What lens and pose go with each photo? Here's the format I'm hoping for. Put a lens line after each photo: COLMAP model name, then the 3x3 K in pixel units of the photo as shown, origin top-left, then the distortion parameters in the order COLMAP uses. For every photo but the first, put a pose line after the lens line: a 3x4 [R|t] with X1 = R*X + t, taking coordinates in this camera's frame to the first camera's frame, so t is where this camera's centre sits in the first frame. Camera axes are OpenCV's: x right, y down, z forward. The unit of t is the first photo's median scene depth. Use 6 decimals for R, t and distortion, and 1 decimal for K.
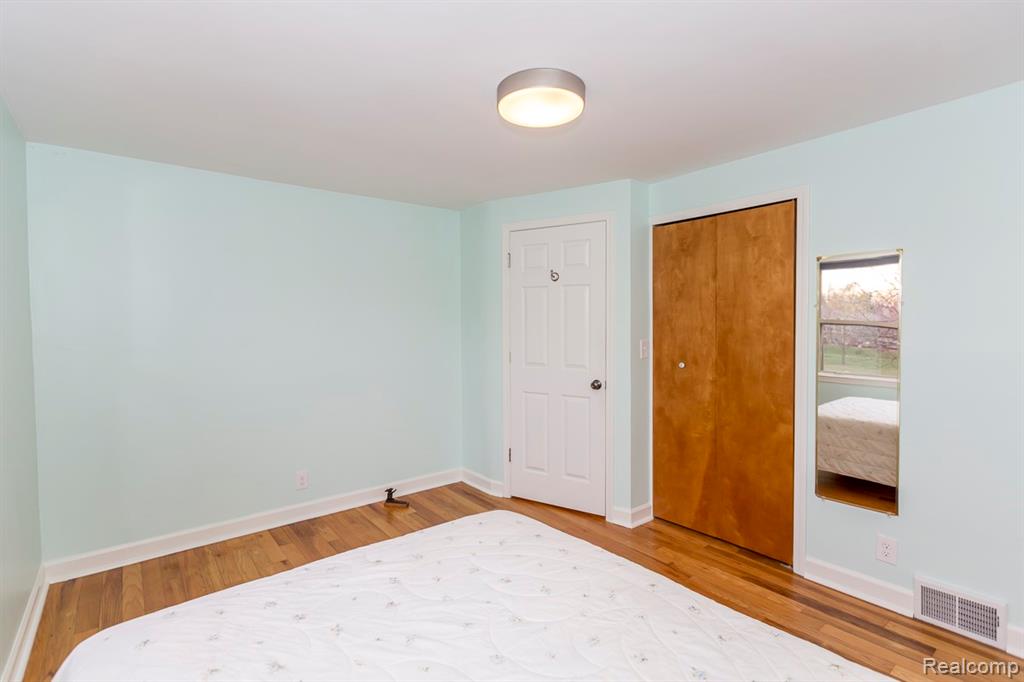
lens RADIAL K [[469.2, 0, 505.9], [0, 469.2, 339.8], [0, 0, 1]] dist [0.009062, -0.004142]
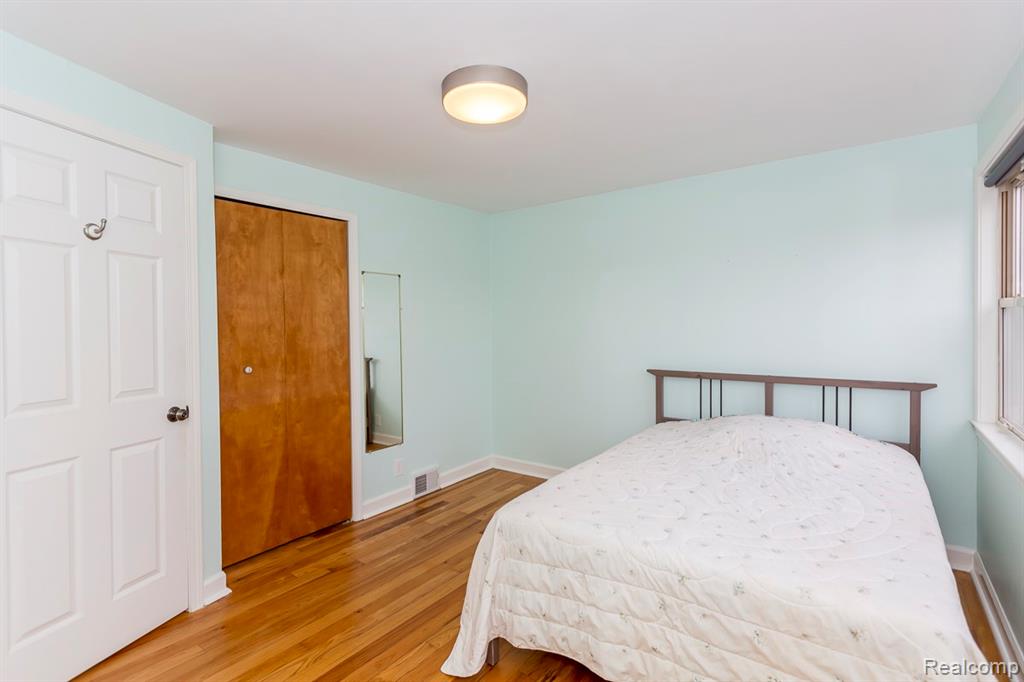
lens RADIAL K [[469.2, 0, 513.1], [0, 469.2, 331.3], [0, 0, 1]] dist [0.009062, -0.004142]
pose [[-0.239957, -0.010167, 0.970730, -0.606774], [0.041062, 0.998944, 0.020613, -0.014795], [-0.969915, 0.044806, -0.239286, 0.768653]]
